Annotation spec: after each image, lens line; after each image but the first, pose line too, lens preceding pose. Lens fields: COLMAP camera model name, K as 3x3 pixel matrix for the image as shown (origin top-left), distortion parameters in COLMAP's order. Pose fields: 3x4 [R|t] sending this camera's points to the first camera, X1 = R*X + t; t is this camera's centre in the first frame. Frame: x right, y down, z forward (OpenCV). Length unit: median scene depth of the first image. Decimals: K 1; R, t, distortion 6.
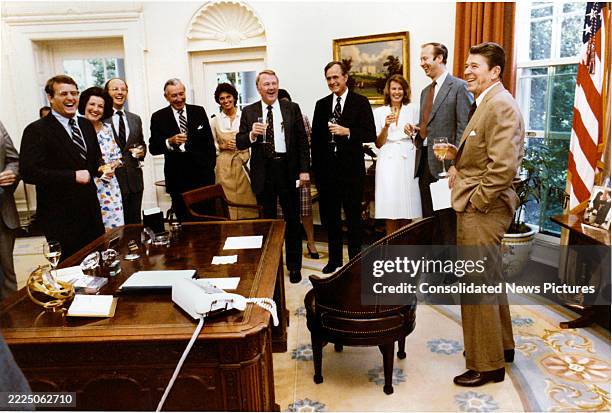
lens RADIAL K [[482.3, 0, 306.0], [0, 482.3, 206.5], [0, 0, 1]] dist [-0.004414, 0.001815]
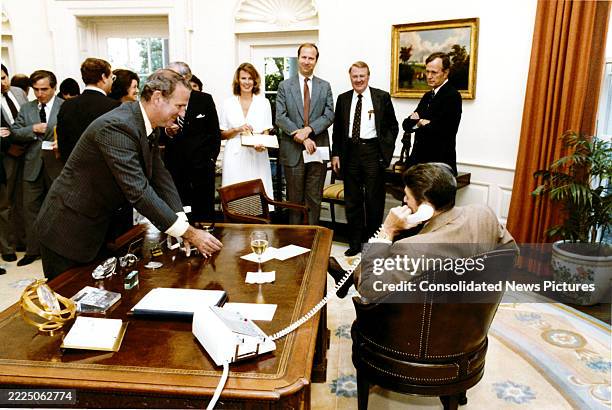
lens RADIAL K [[455.8, 0, 306.0], [0, 455.8, 205.0], [0, 0, 1]] dist [0.003097, 0.000344]
pose [[0.995259, 0.060685, -0.076007, -0.033560], [-0.058397, 0.997781, 0.031971, -0.041494], [0.077778, -0.027381, 0.996595, 0.200152]]
